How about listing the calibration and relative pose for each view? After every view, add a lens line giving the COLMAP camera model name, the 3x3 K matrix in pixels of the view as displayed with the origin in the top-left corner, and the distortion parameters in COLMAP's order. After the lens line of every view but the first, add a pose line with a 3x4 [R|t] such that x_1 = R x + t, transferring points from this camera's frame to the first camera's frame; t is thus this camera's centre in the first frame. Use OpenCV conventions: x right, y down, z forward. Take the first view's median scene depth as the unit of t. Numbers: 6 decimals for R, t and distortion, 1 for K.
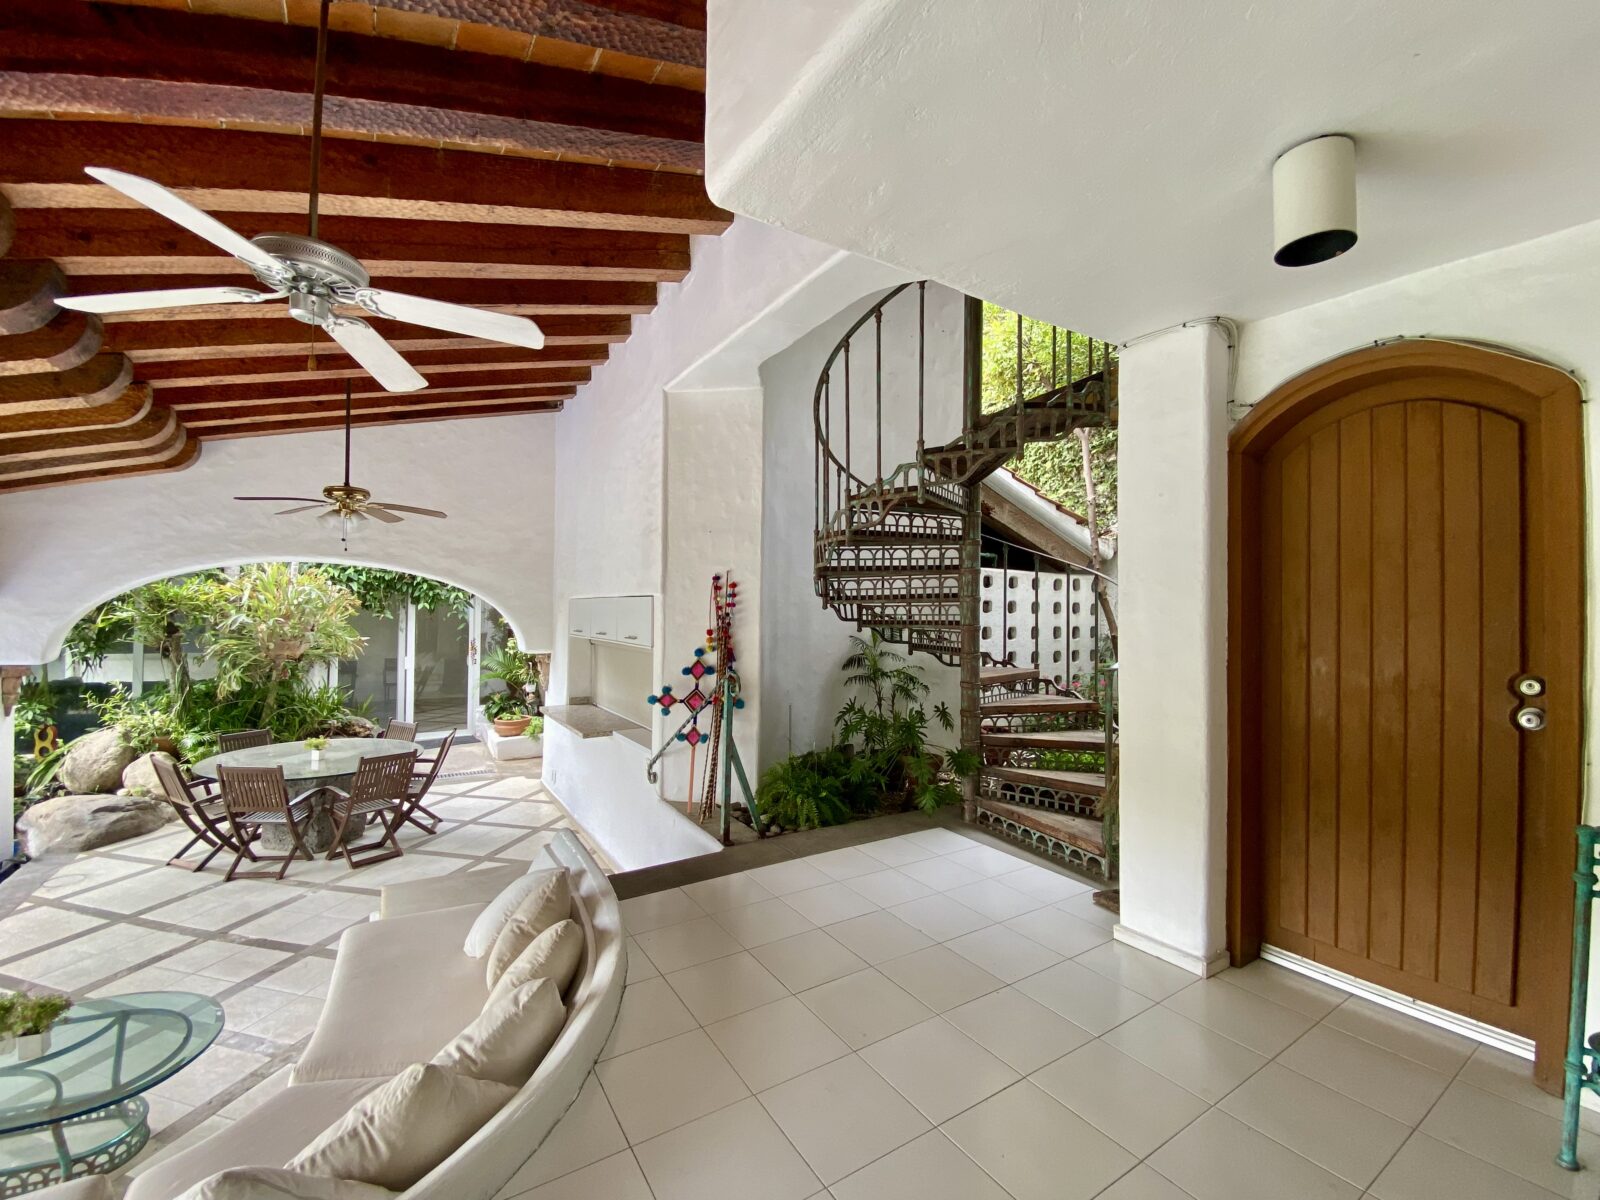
lens RADIAL K [[652.4, 0, 810.2], [0, 652.4, 593.4], [0, 0, 1]] dist [0.005481, -0.014277]
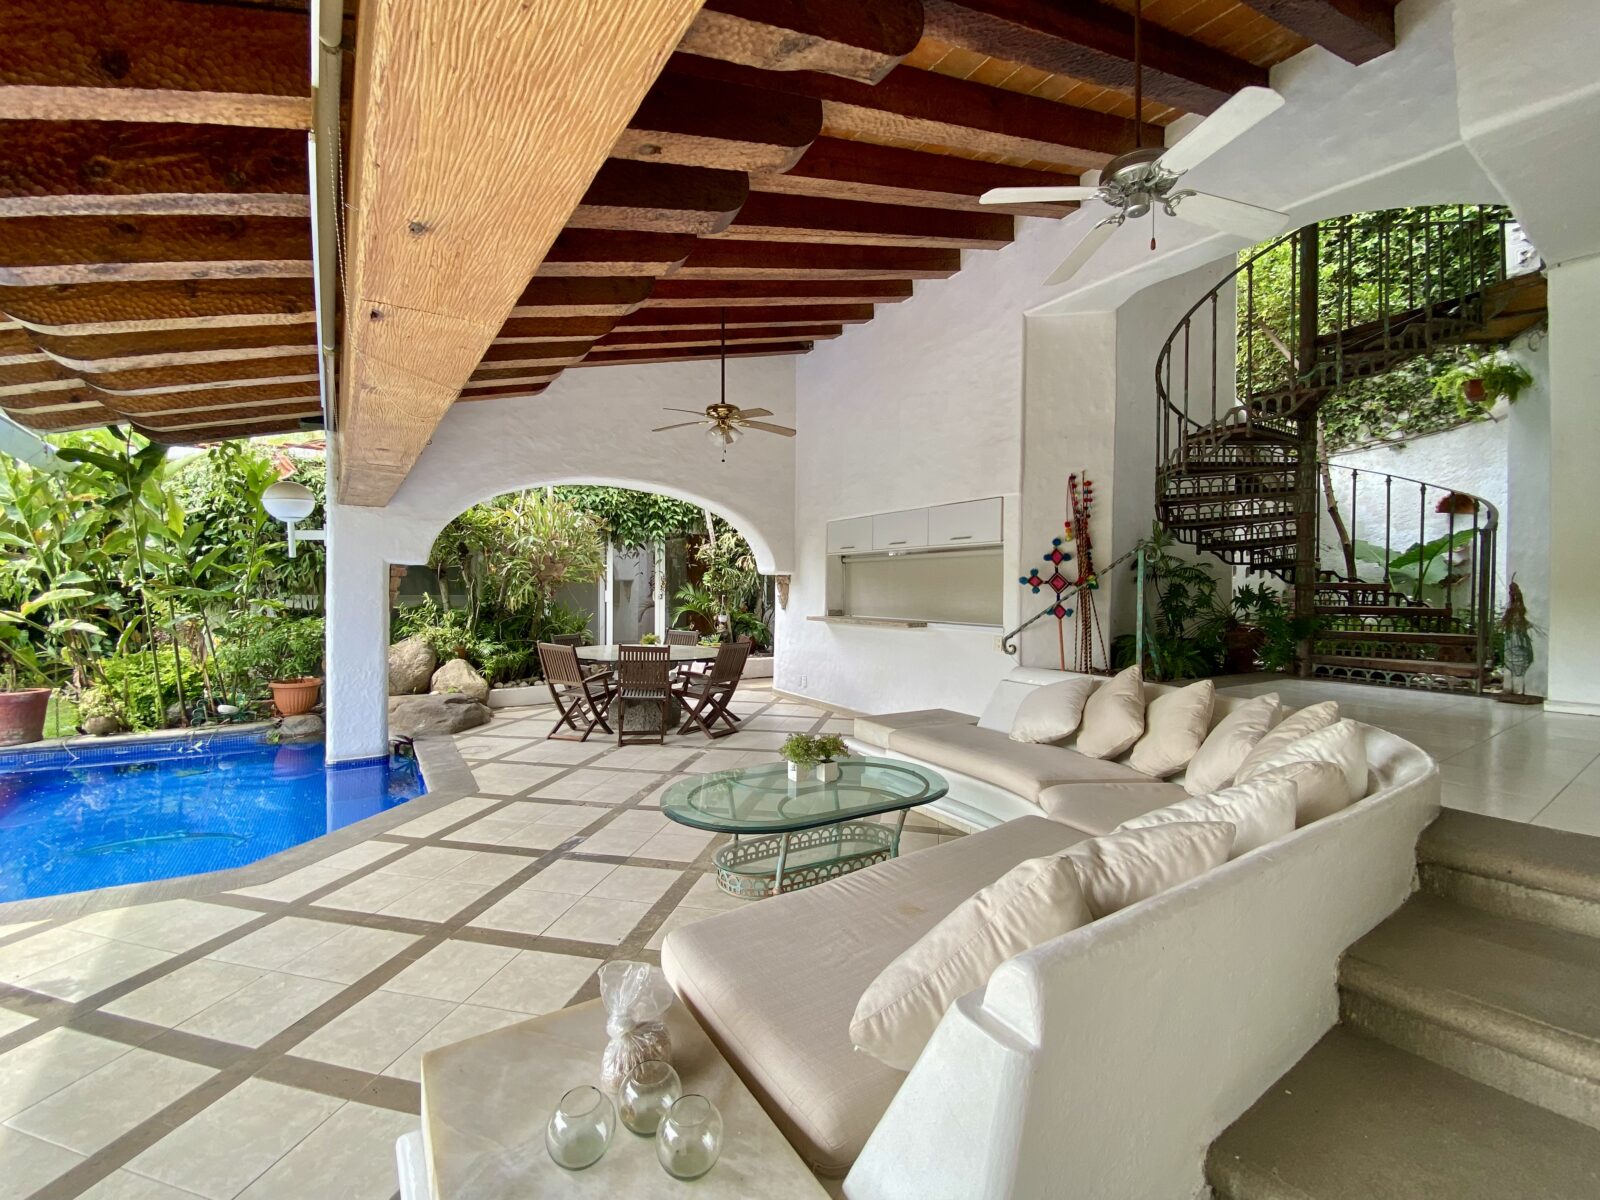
lens RADIAL K [[652.4, 0, 803.1], [0, 652.4, 598.8], [0, 0, 1]] dist [0.005481, -0.014277]
pose [[0.999999, -0.000968, -0.000820, -0.612874], [0.001000, 0.999191, 0.040193, 0.142529], [0.000780, -0.040193, 0.999192, -0.171216]]
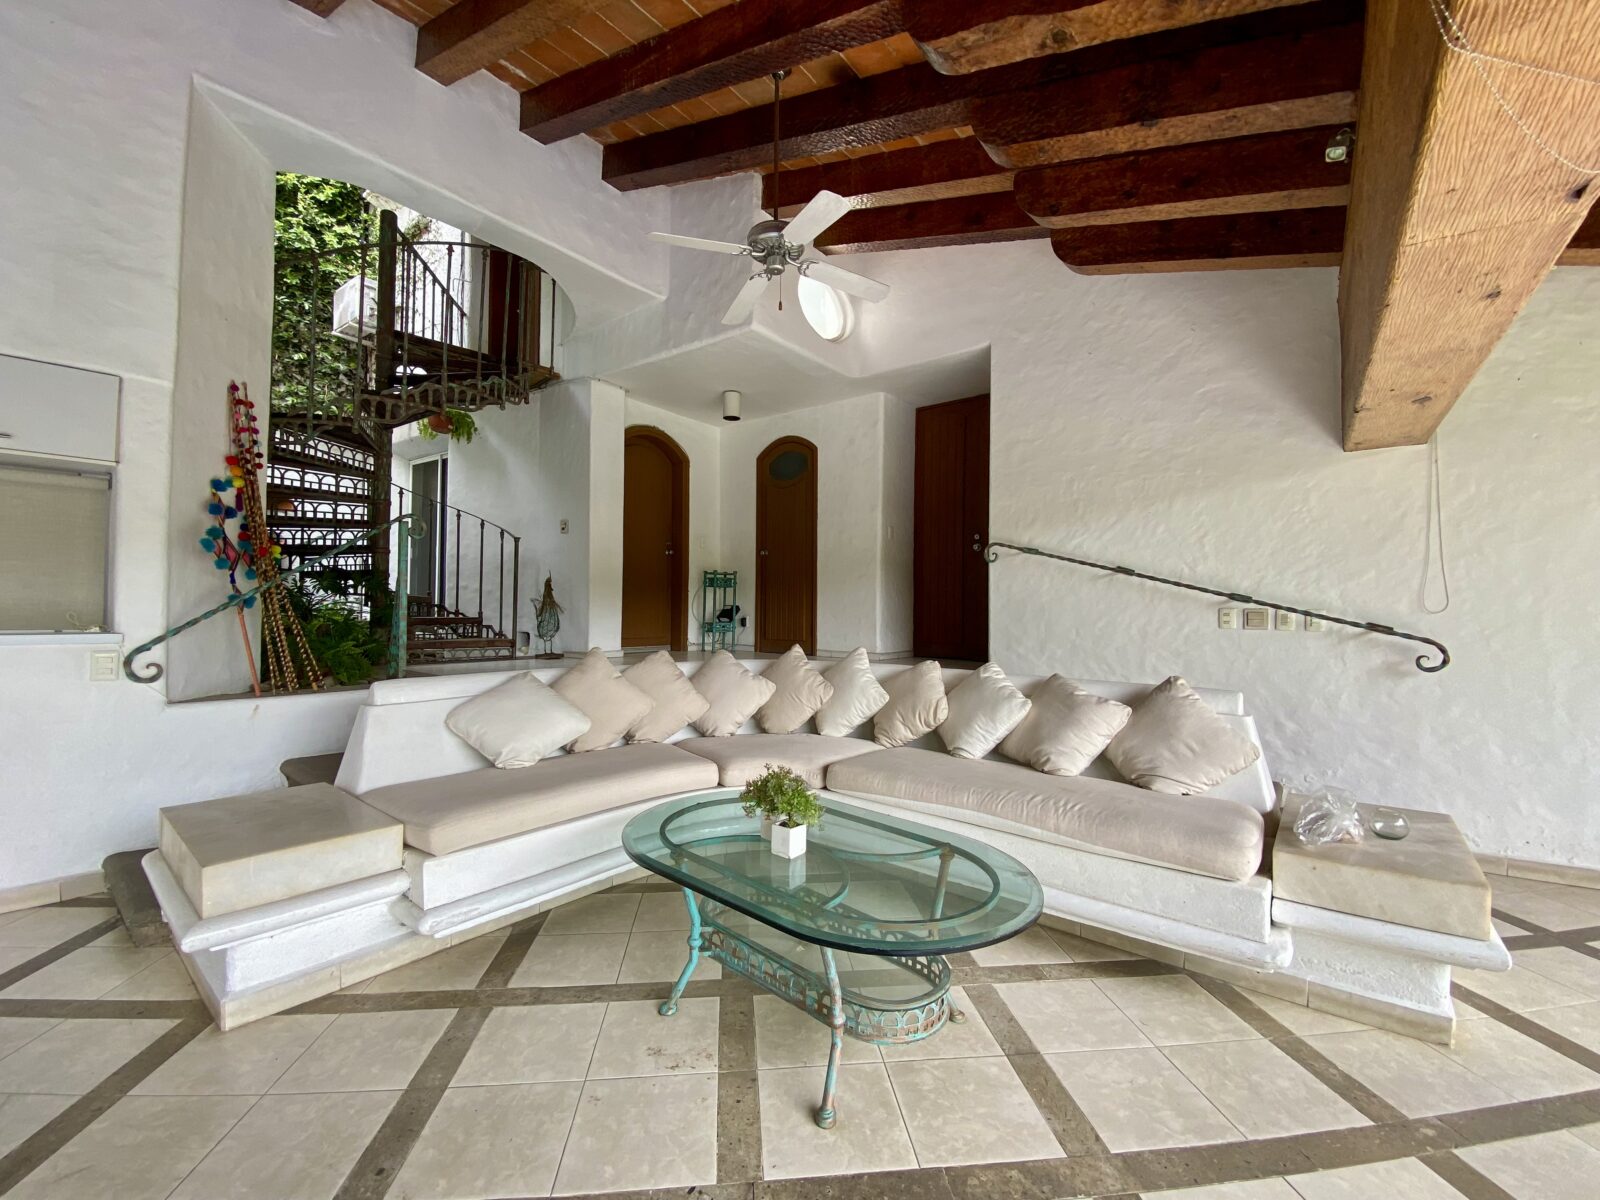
lens RADIAL K [[652.4, 0, 788.6], [0, 652.4, 604.1], [0, 0, 1]] dist [0.005481, -0.014277]
pose [[-0.298025, -0.004474, 0.954547, -1.010805], [-0.039806, 0.999177, -0.007745, 0.197231], [-0.953728, -0.040305, -0.297958, 0.601428]]
